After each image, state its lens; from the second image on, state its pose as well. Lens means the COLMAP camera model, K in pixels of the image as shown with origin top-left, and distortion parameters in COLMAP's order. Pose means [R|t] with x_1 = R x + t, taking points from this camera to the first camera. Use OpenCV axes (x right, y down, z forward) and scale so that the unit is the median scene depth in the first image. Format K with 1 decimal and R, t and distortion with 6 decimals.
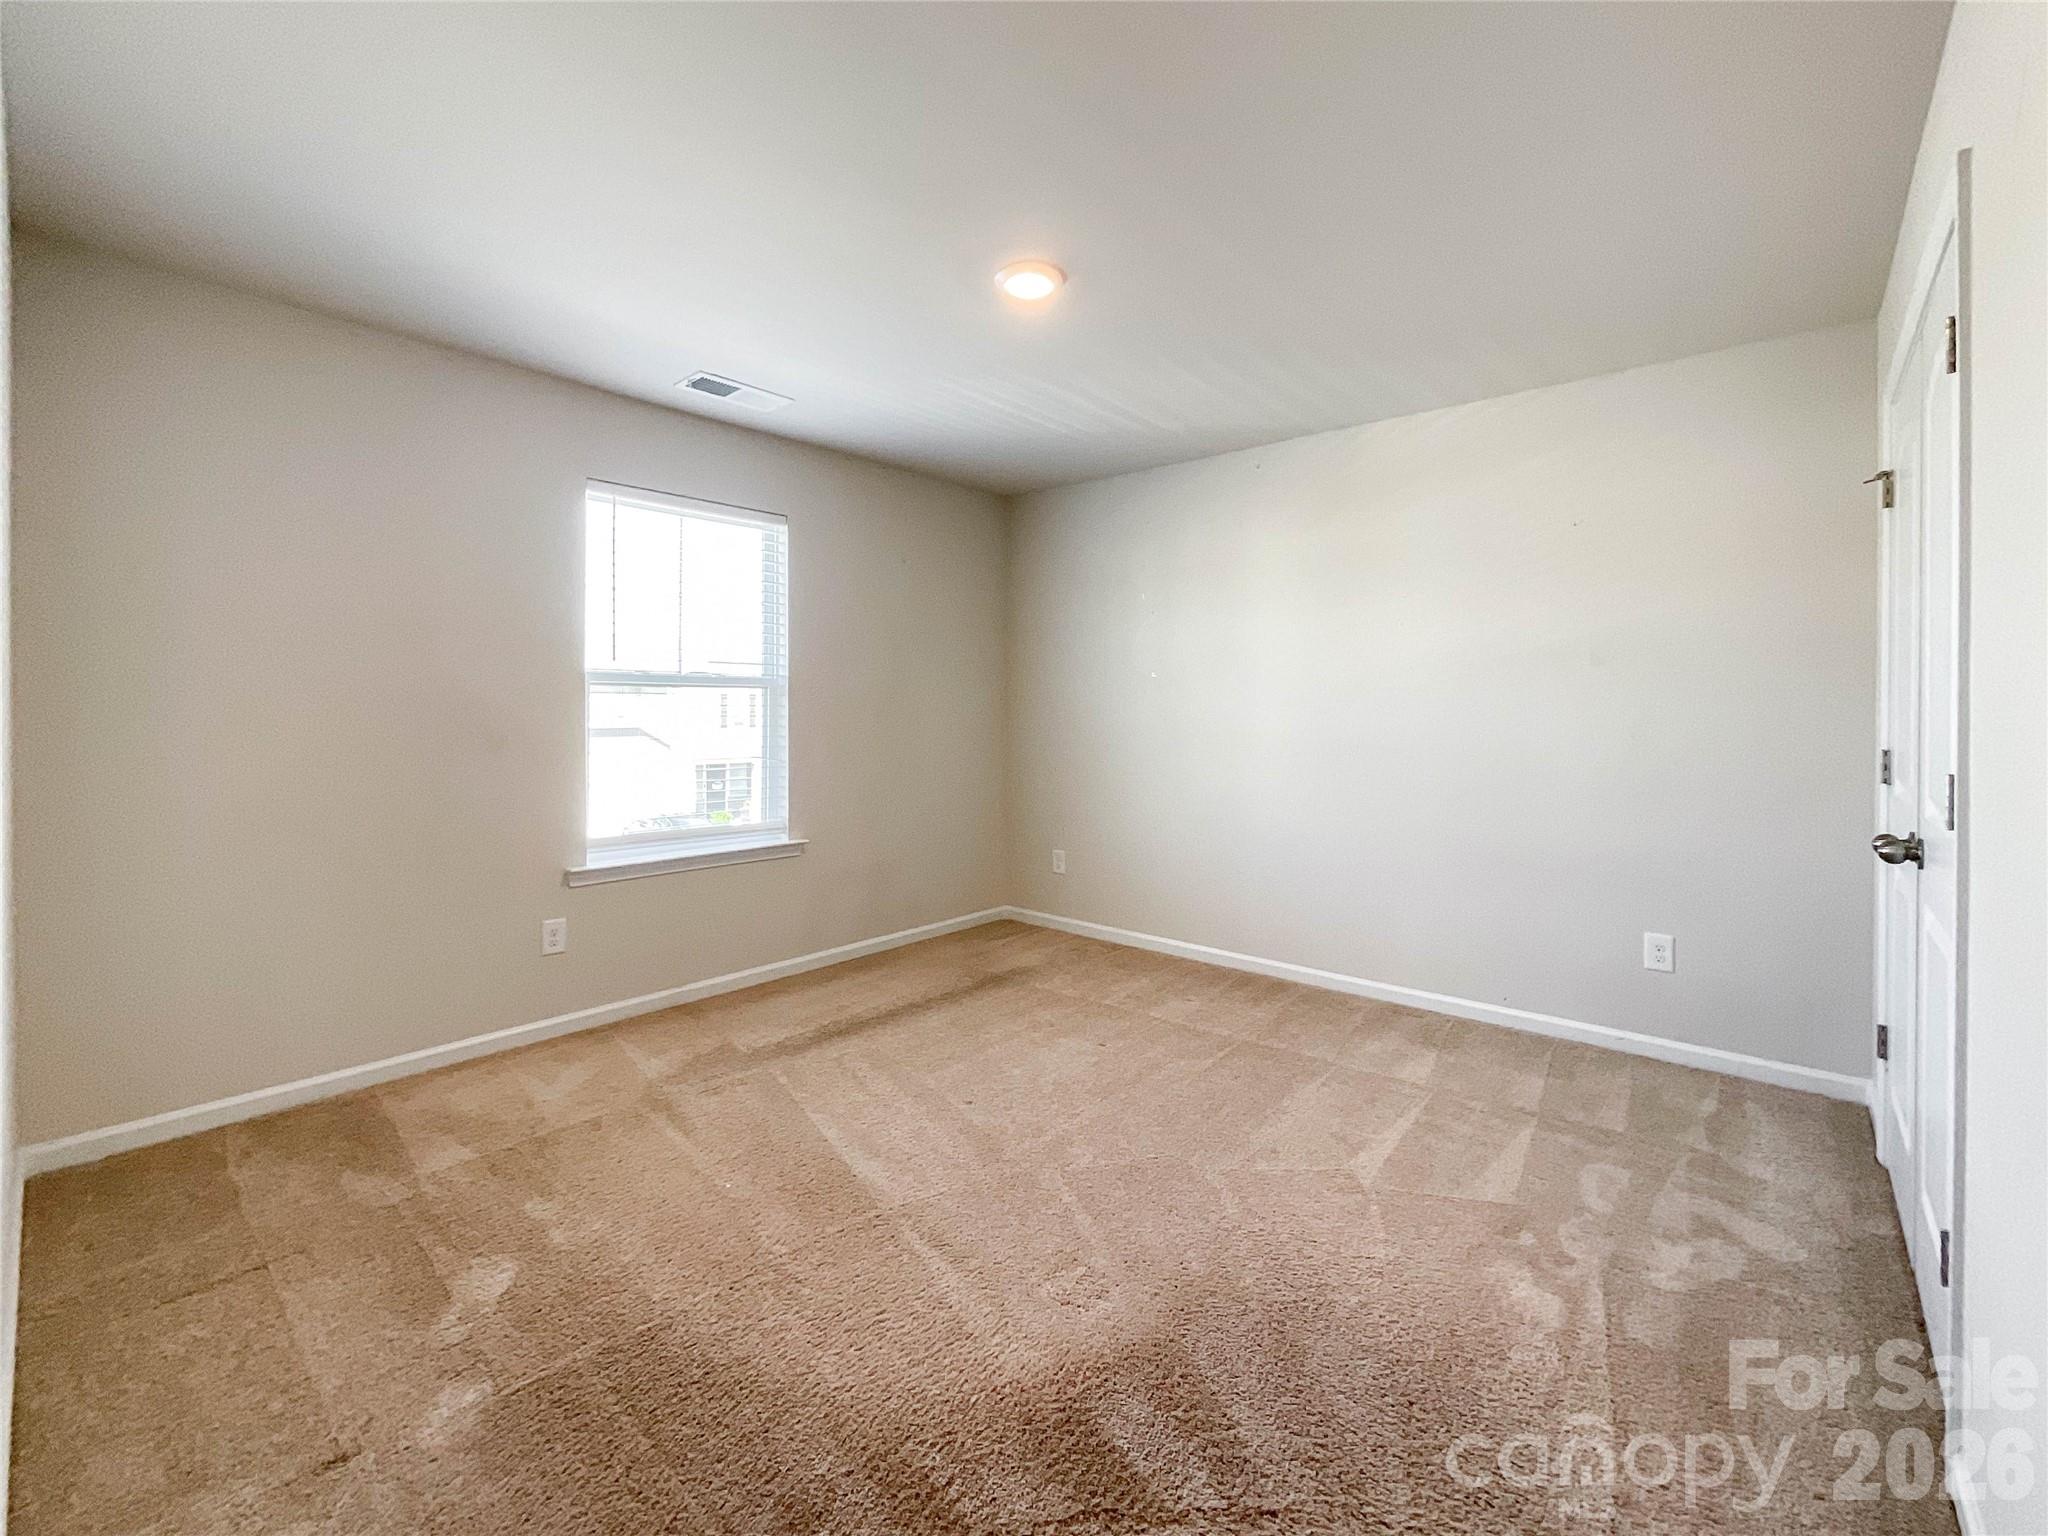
lens RADIAL K [[876.0, 0, 1032.1], [0, 876.0, 713.3], [0, 0, 1]] dist [0.000882, 0.000444]
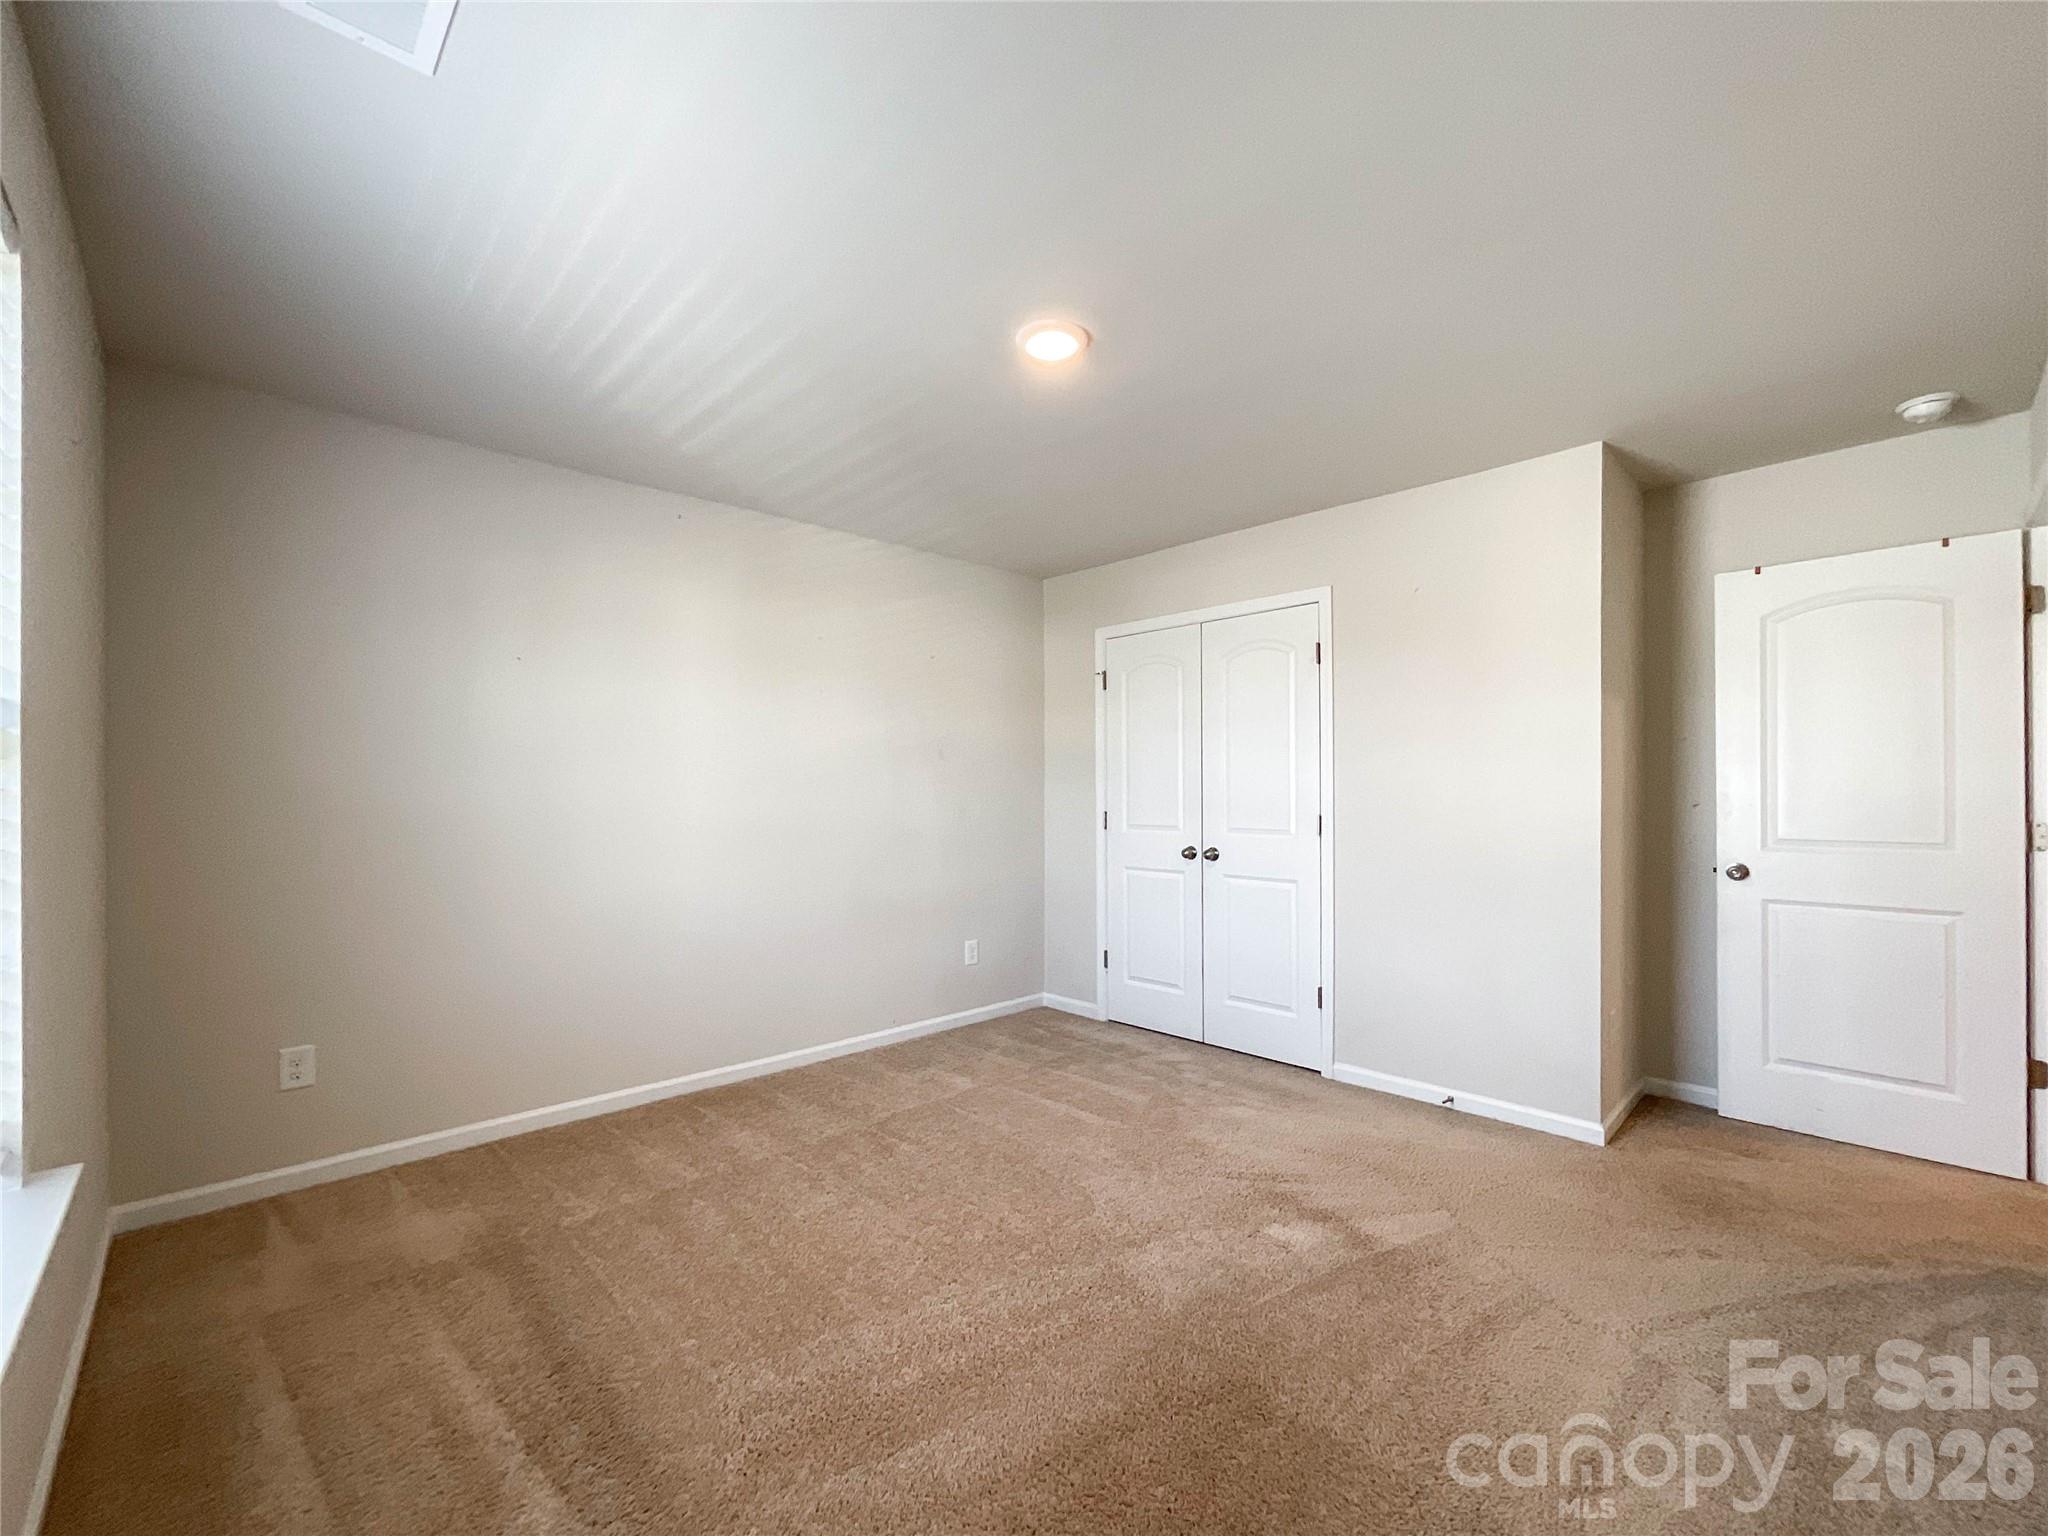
lens RADIAL K [[795.9, 0, 1108.3], [0, 795.9, 780.0], [0, 0, 1]] dist [0.000455, -0.000188]
pose [[0.090929, 0.012745, 0.995776, -0.681694], [0.008938, 0.999867, -0.013614, -0.004557], [-0.995817, 0.010138, 0.090803, 0.684547]]
